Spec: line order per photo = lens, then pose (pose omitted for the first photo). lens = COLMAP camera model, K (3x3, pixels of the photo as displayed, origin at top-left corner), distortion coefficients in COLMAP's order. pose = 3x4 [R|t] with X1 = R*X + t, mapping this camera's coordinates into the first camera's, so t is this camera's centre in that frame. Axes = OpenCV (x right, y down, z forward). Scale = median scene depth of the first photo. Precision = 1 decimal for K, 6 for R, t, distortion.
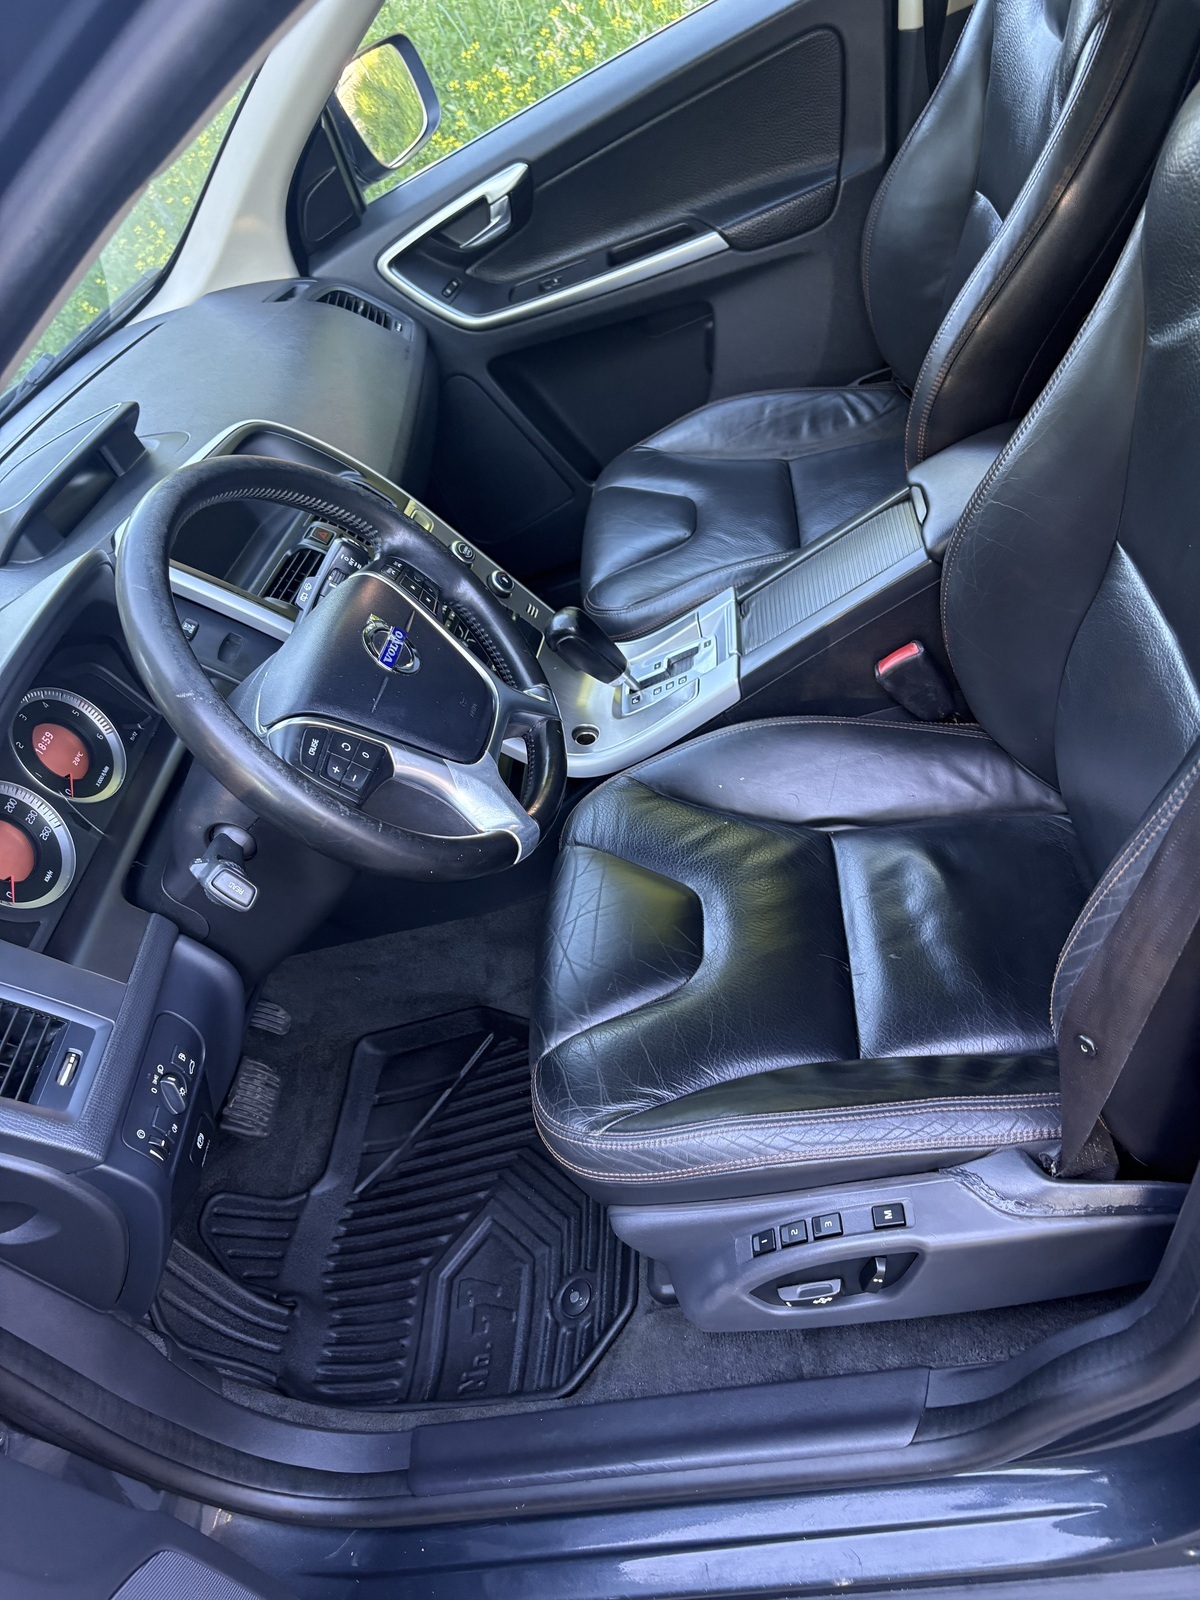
lens RADIAL K [[1213.8, 0, 600.0], [0, 1213.8, 800.0], [0, 0, 1]] dist [0.035533, -0.012412]
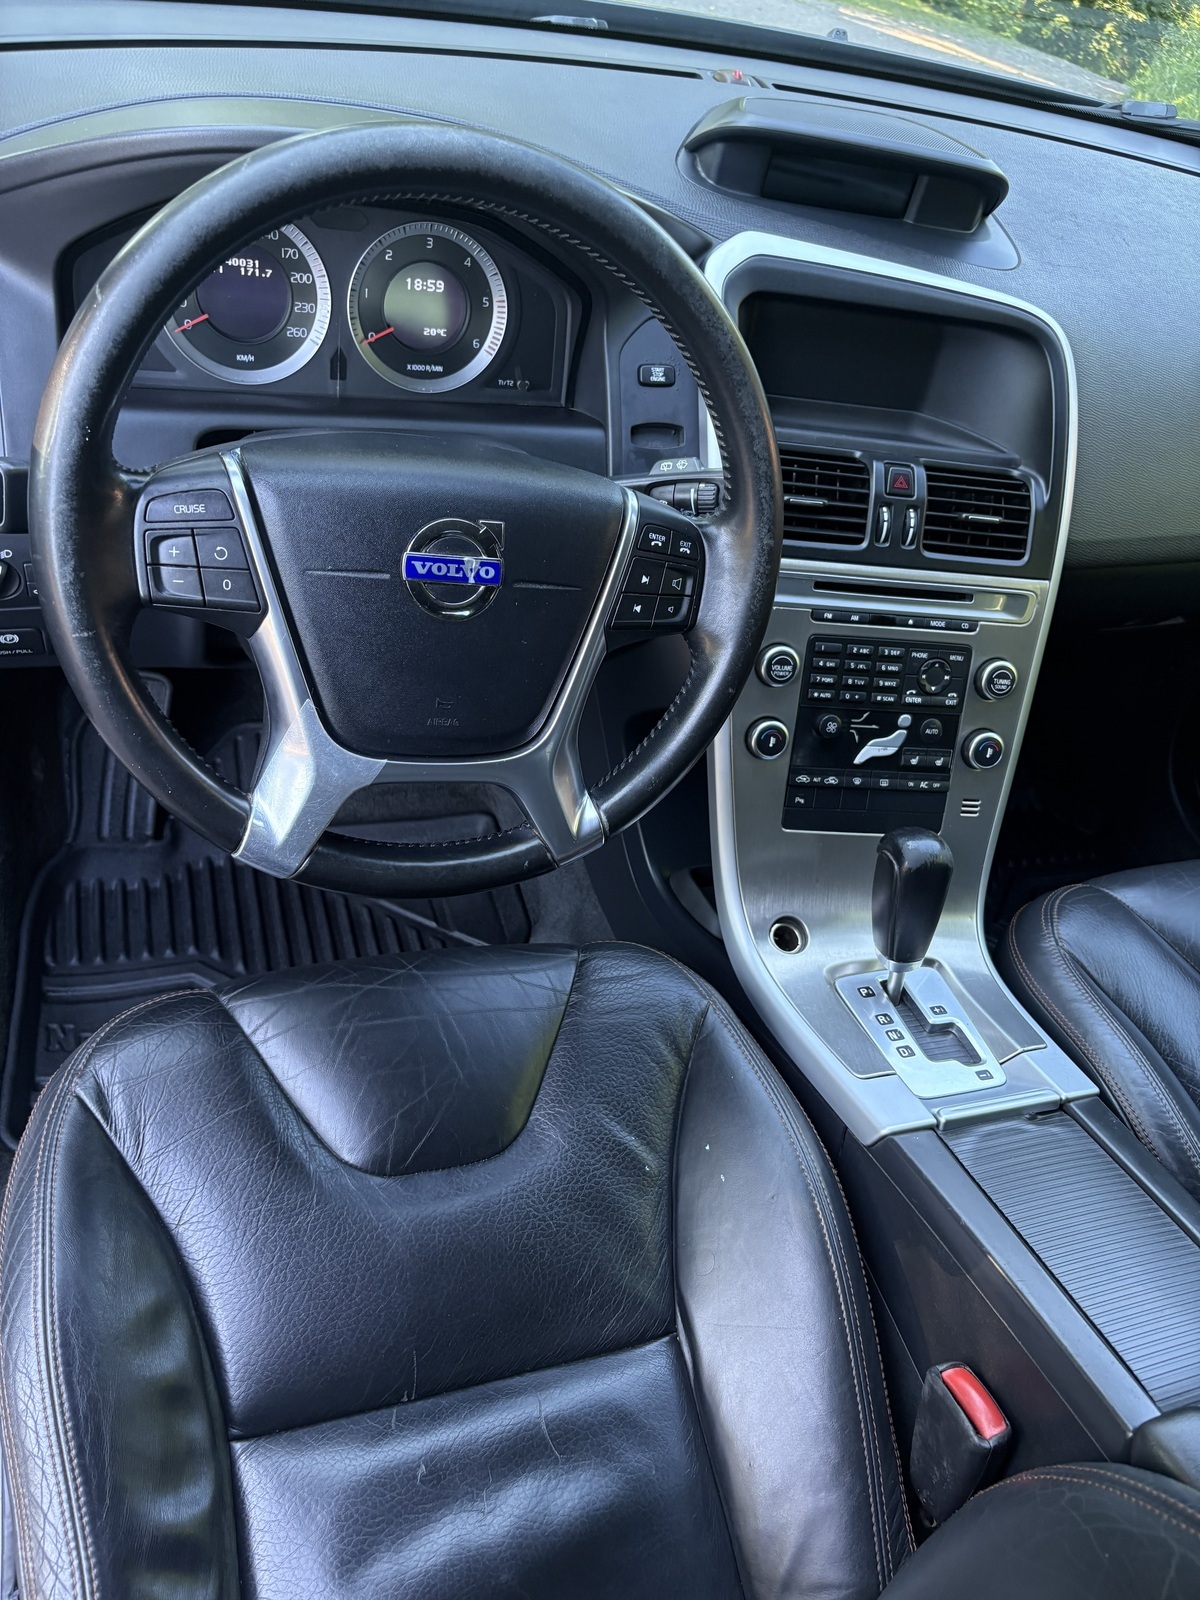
lens RADIAL K [[1213.8, 0, 600.0], [0, 1213.8, 800.0], [0, 0, 1]] dist [0.035533, -0.012412]
pose [[0.244017, 0.915911, -0.318689, 0.119583], [-0.843337, 0.362663, 0.396557, -0.285127], [0.478788, 0.171995, 0.860918, 0.349560]]
